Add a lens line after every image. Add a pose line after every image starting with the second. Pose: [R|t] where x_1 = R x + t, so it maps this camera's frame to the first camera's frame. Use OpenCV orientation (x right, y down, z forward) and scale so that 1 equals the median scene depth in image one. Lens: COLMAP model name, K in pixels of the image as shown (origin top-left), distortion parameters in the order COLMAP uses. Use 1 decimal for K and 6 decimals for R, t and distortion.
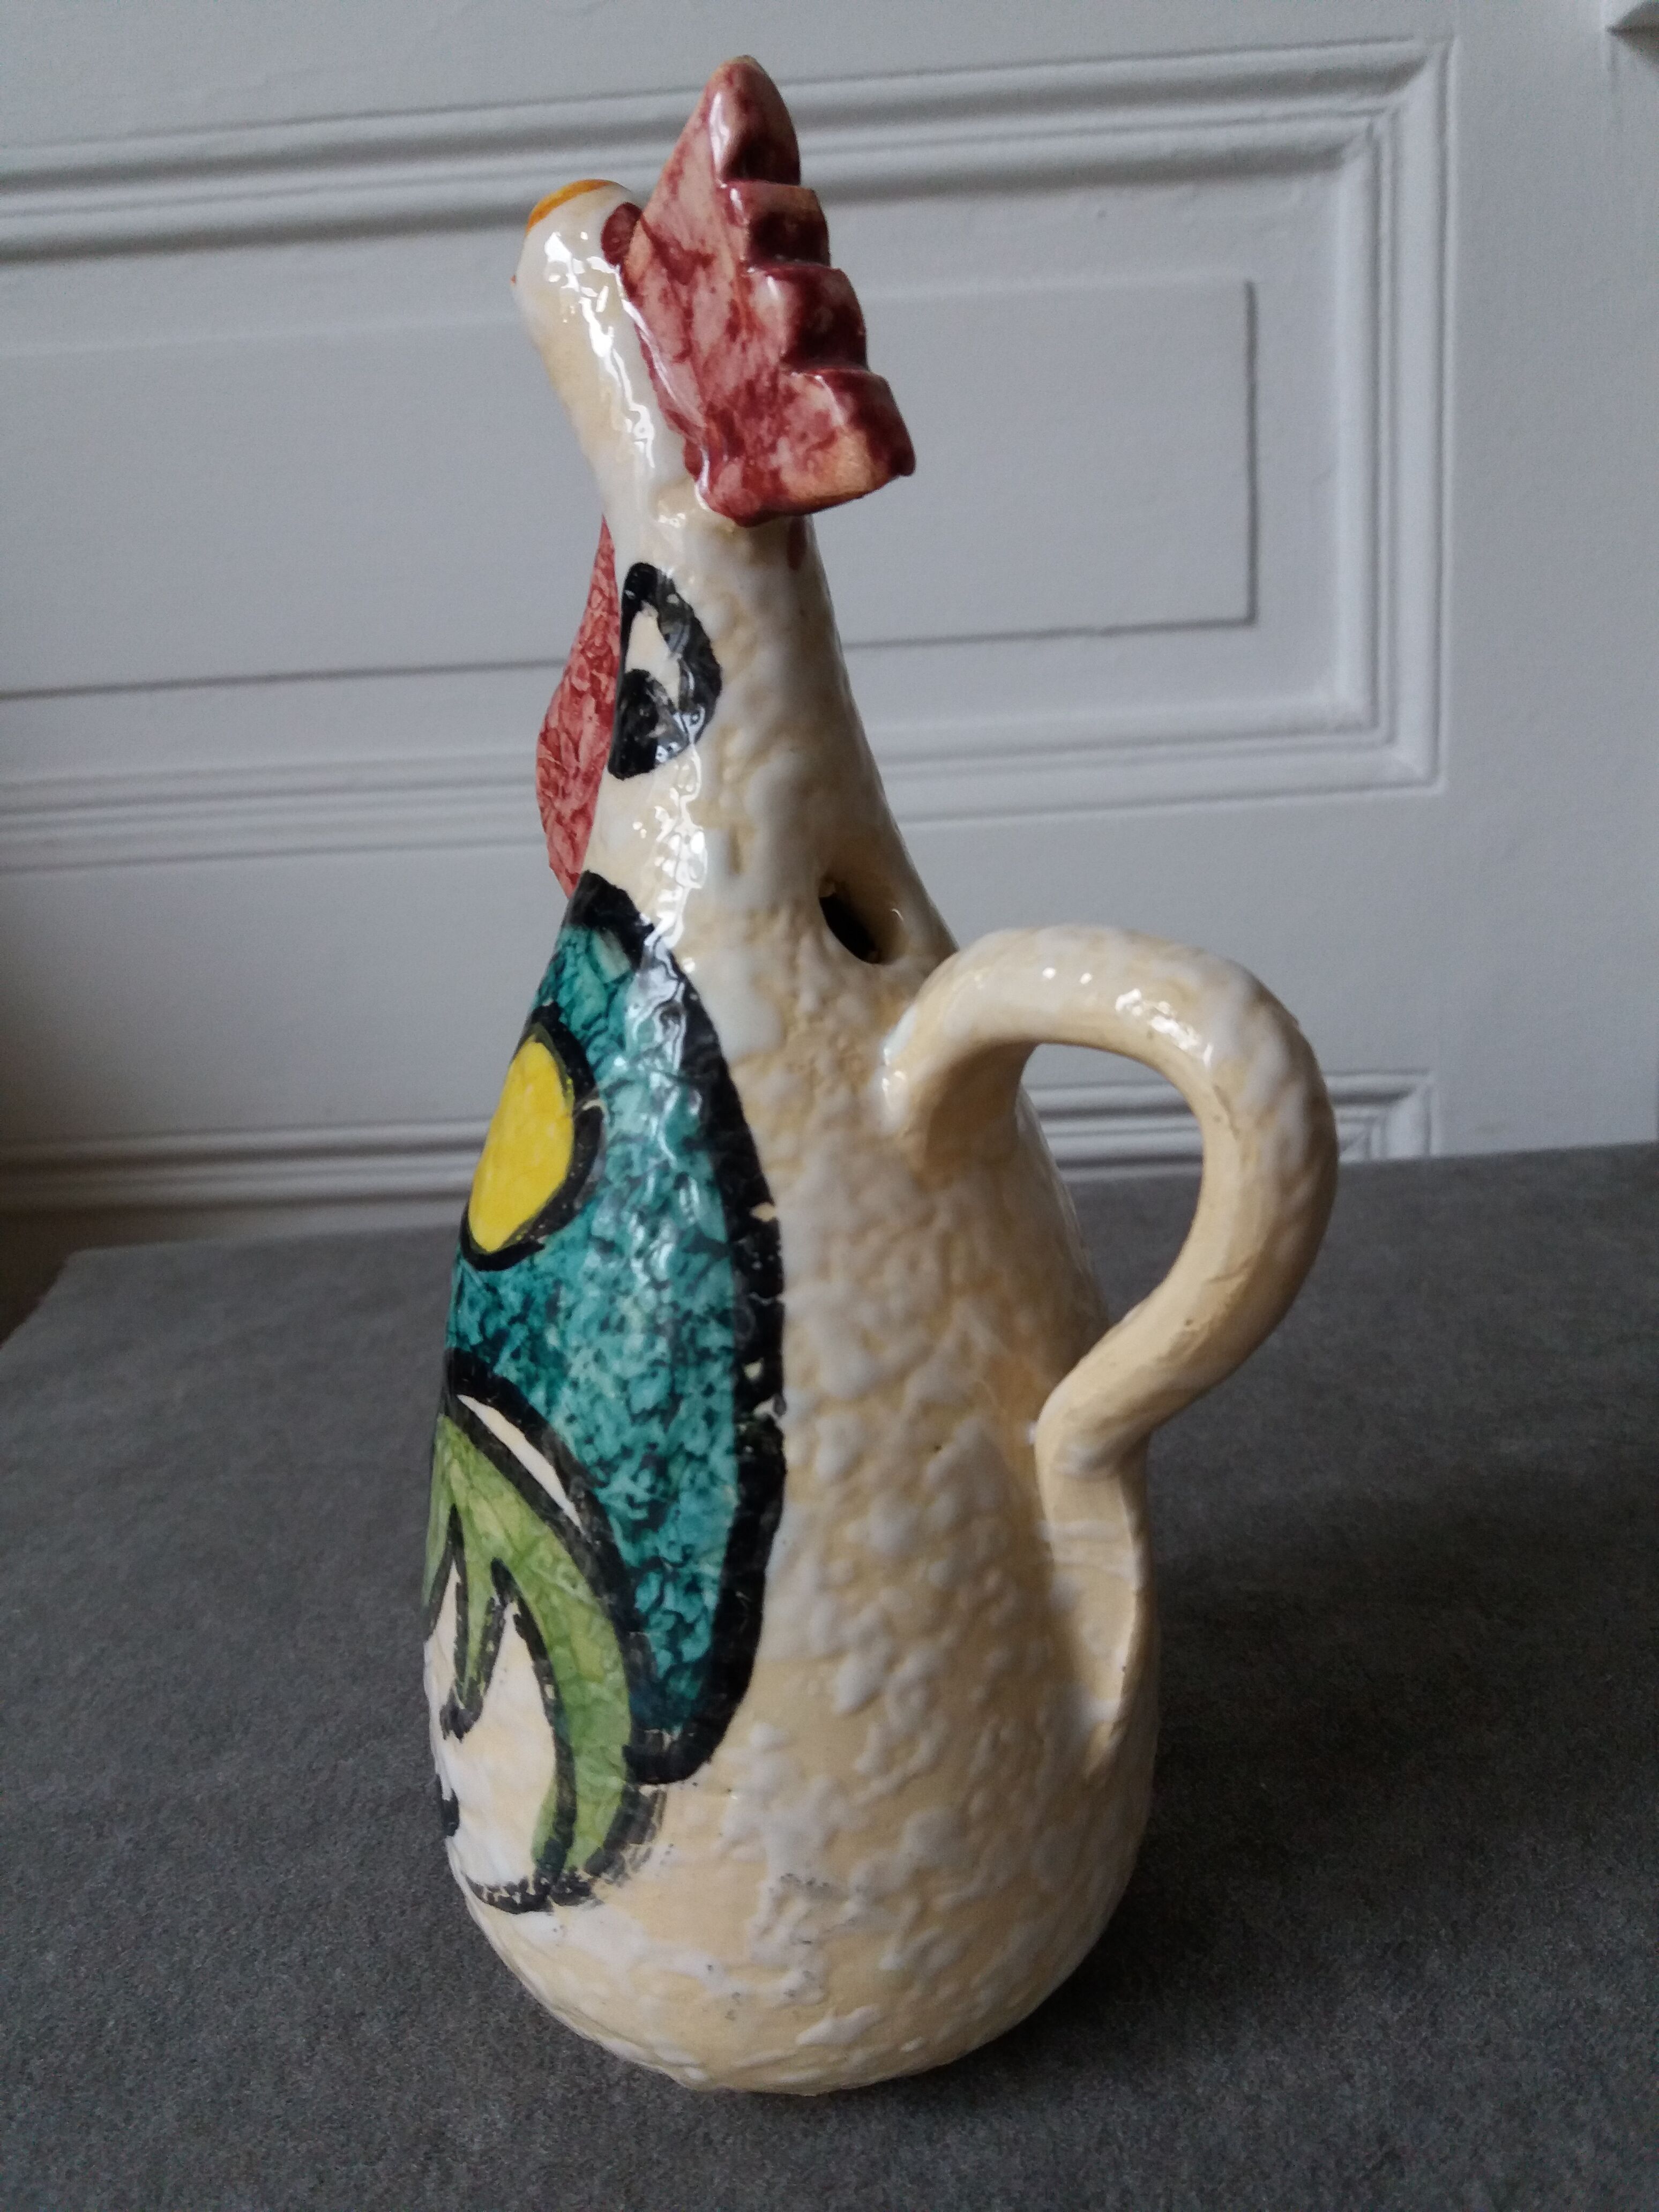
lens RADIAL K [[2046.2, 0, 785.6], [0, 2046.2, 1133.6], [0, 0, 1]] dist [-0.008534, -0.023725]
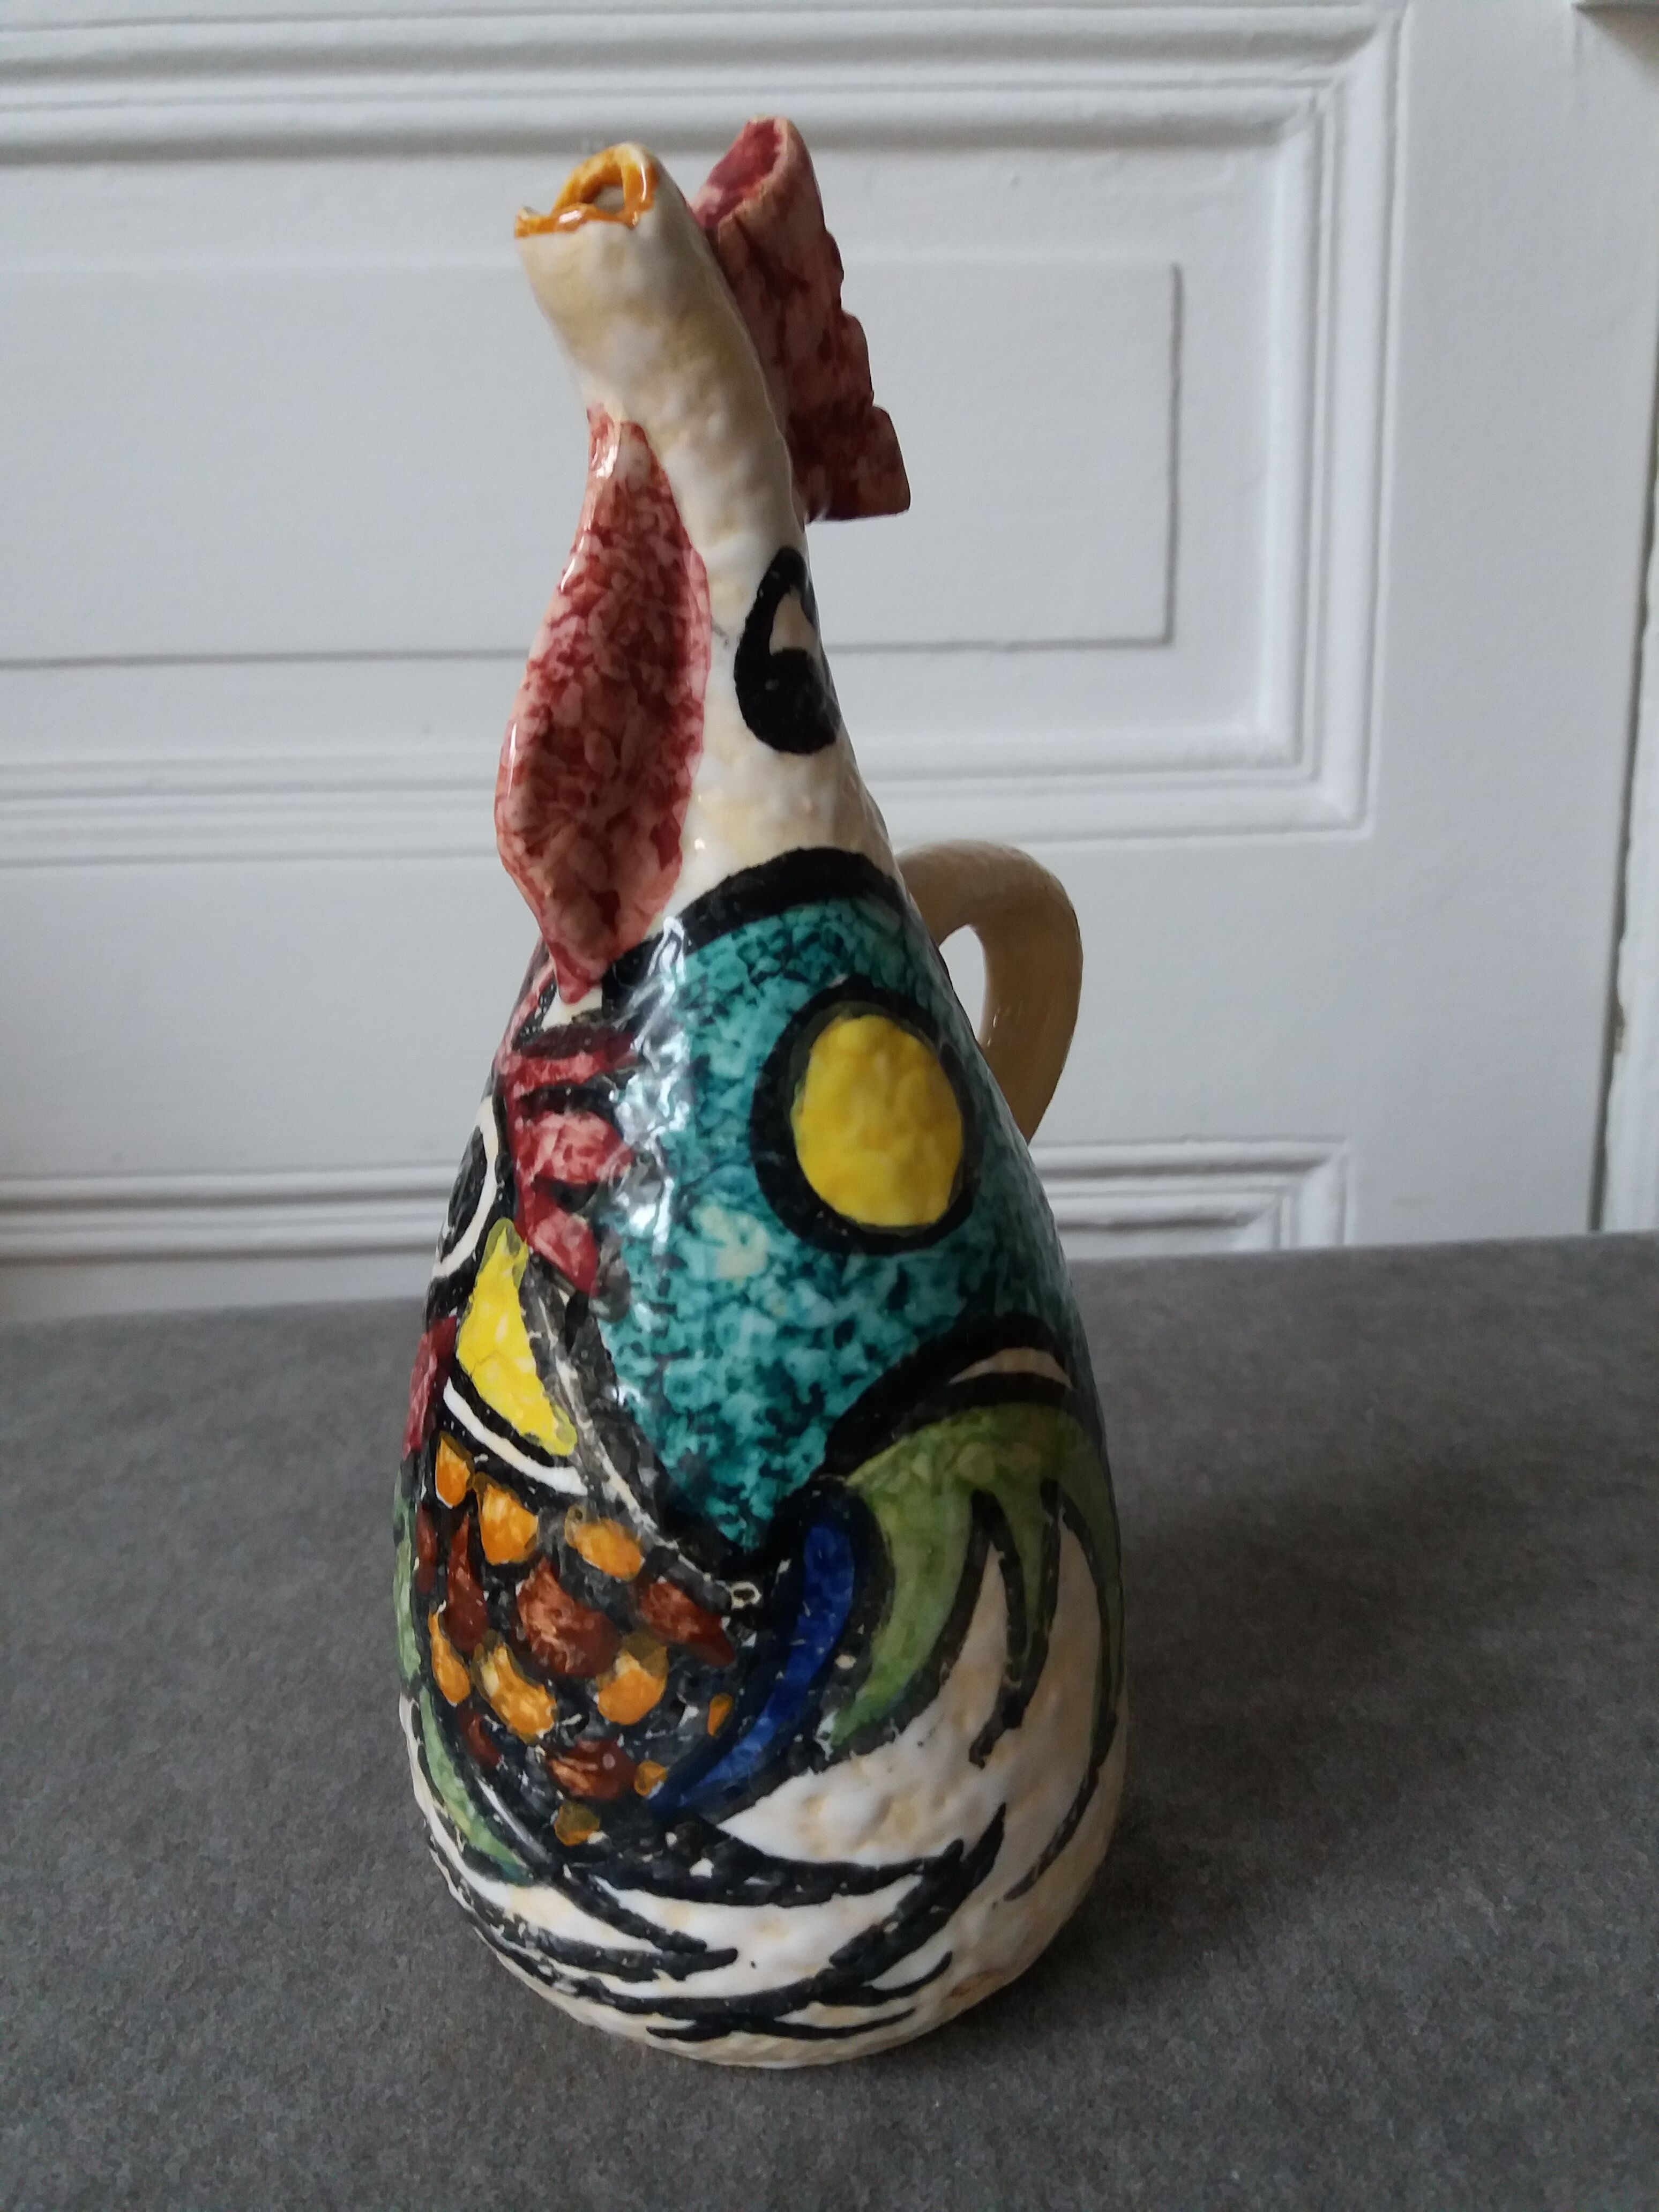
lens RADIAL K [[1976.1, 0, 829.5], [0, 1976.1, 1106.0], [0, 0, 1]] dist [-0.011574, -0.016421]
pose [[0.995870, 0.019740, 0.088616, 0.005727], [-0.019247, 0.999794, -0.006407, -0.039875], [-0.088724, 0.004675, 0.996045, 0.156690]]
